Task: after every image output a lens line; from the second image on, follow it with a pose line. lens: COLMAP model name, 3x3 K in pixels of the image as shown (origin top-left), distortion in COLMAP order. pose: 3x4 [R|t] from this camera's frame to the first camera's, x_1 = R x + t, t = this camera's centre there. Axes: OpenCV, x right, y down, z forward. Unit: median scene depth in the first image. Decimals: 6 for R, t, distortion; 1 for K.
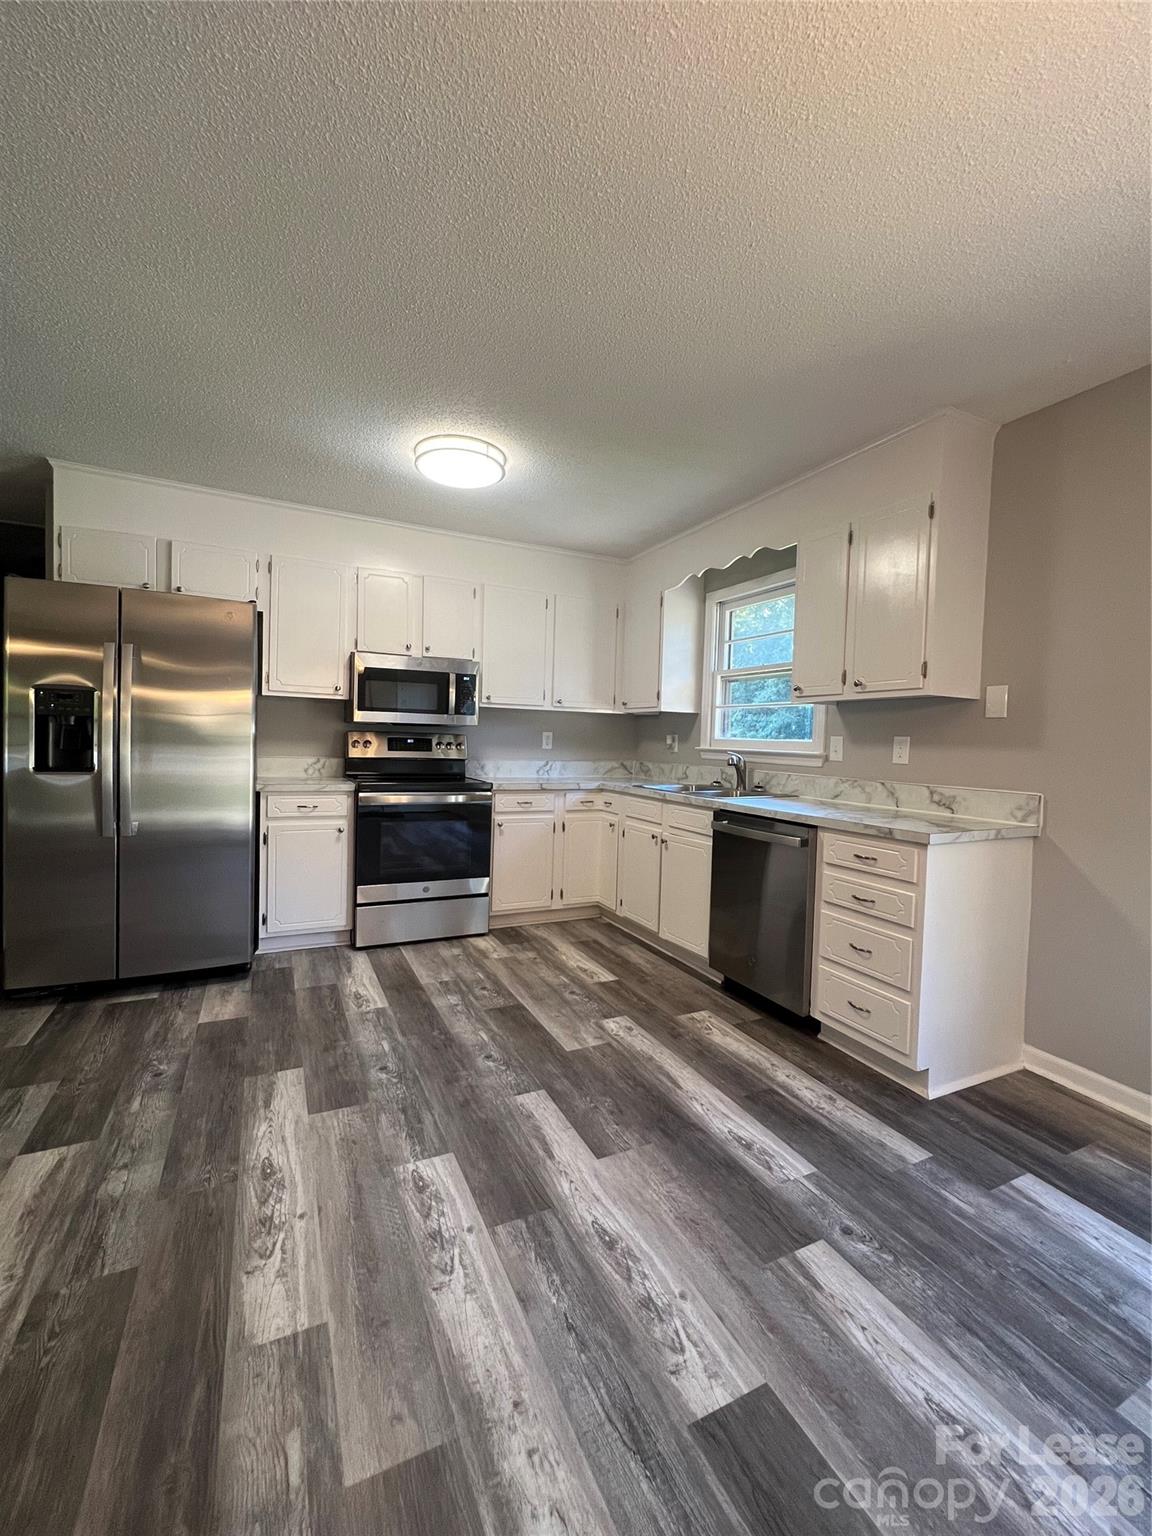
lens RADIAL K [[633.3, 0, 584.2], [0, 633.3, 768.0], [0, 0, 1]] dist [0.000985, 0.000157]
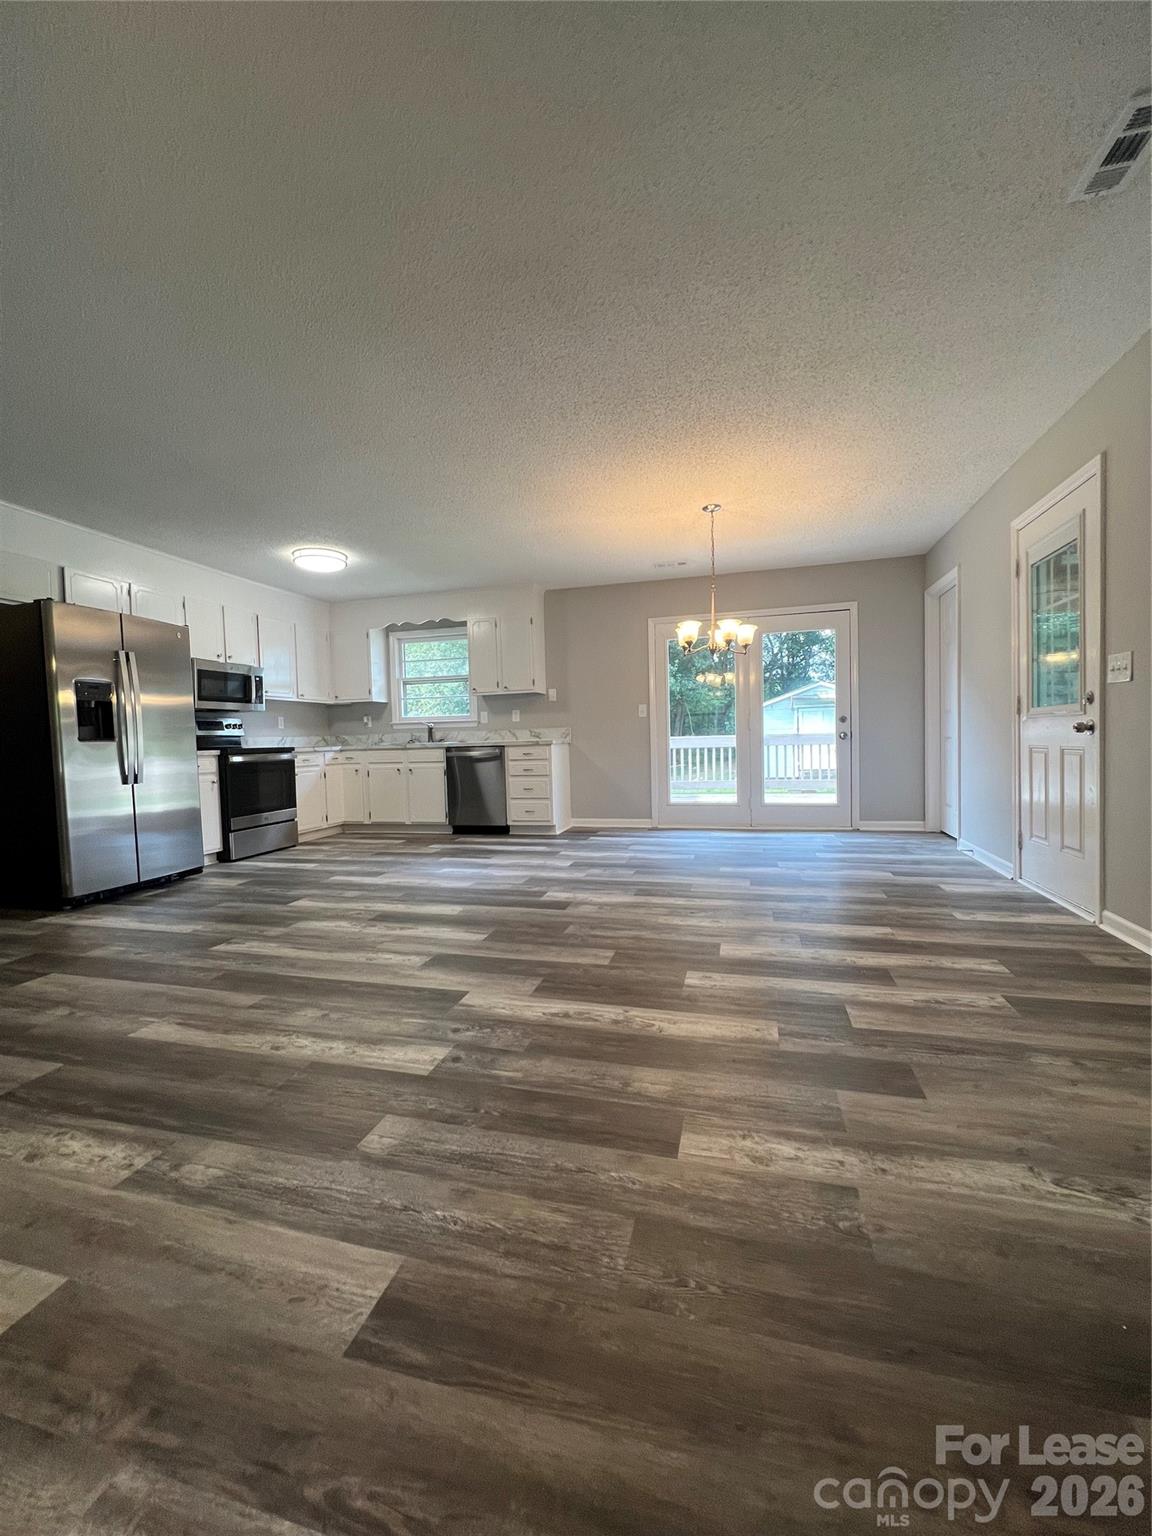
lens RADIAL K [[609.3, 0, 576.0], [0, 609.3, 768.0], [0, 0, 1]] dist [0.000318, -0.000017]
pose [[0.665243, -0.082946, 0.742005, -0.862231], [0.079445, 0.996032, 0.040117, 0.075335], [-0.742388, 0.032261, 0.669193, -0.553790]]
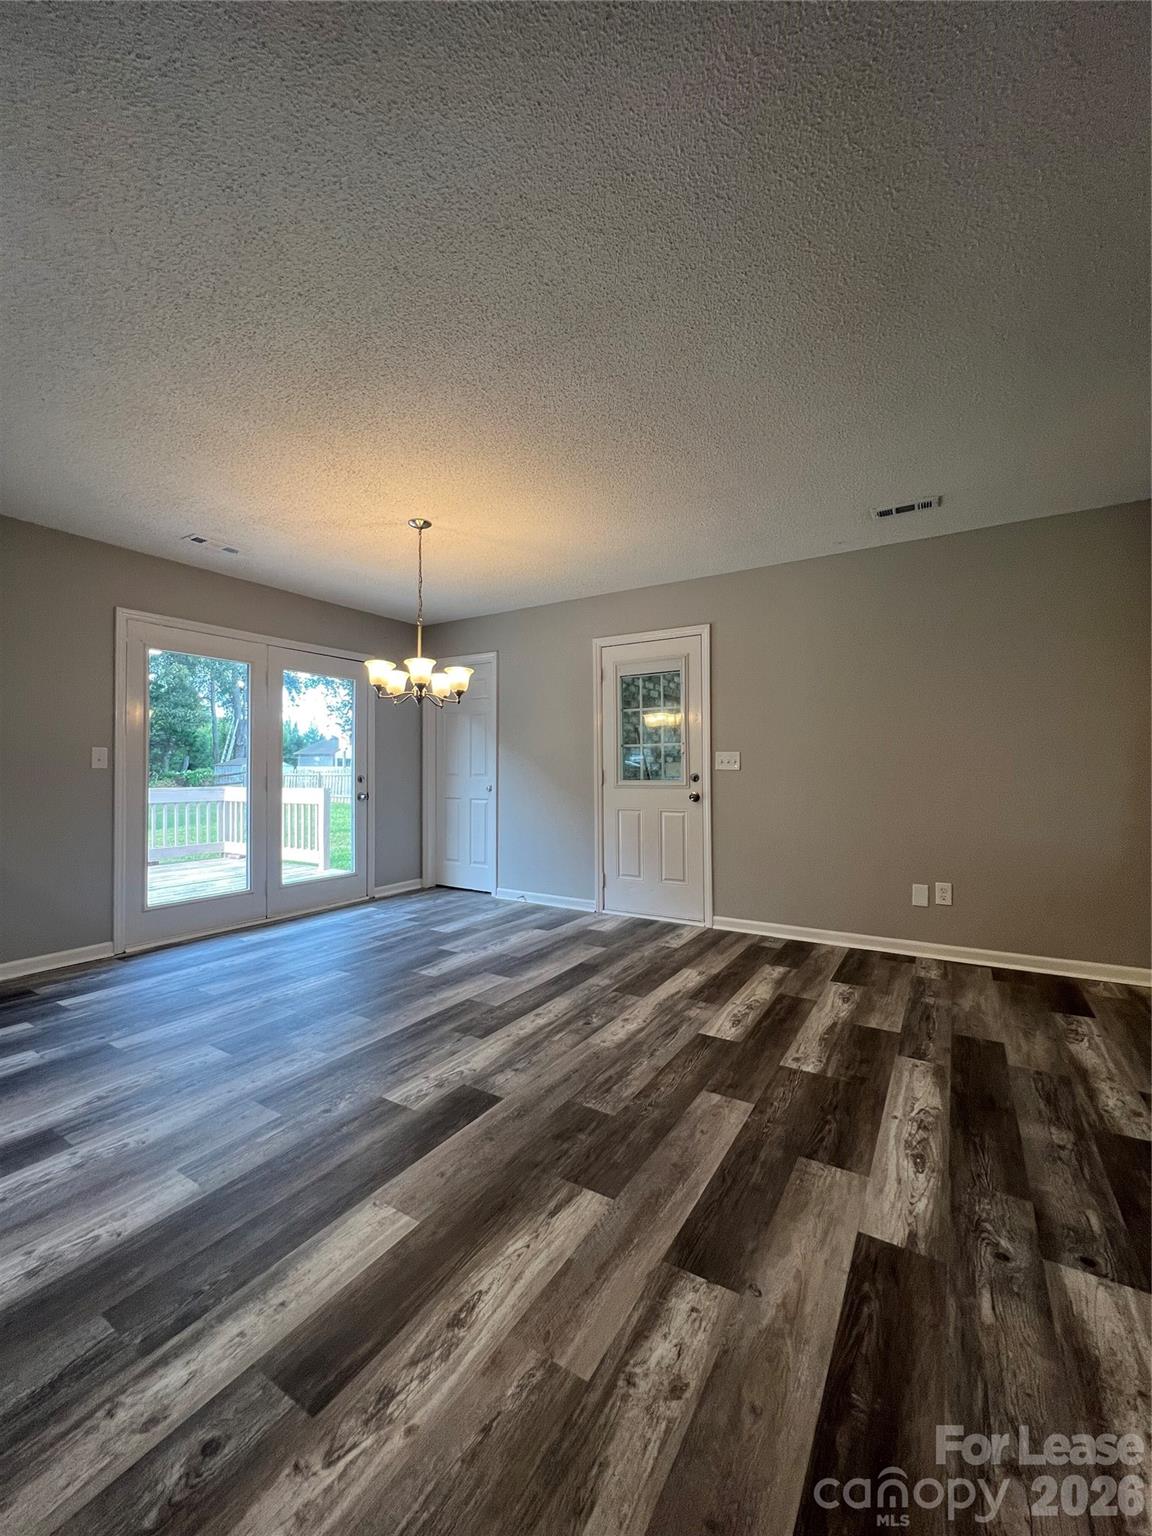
lens RADIAL K [[618.7, 0, 576.6], [0, 618.7, 755.5], [0, 0, 1]] dist [0.000914, -0.000242]
pose [[-0.530554, -0.005092, 0.847636, -0.729611], [0.025460, 0.999435, 0.021940, -0.008601], [-0.847269, 0.033221, -0.530125, 0.347270]]
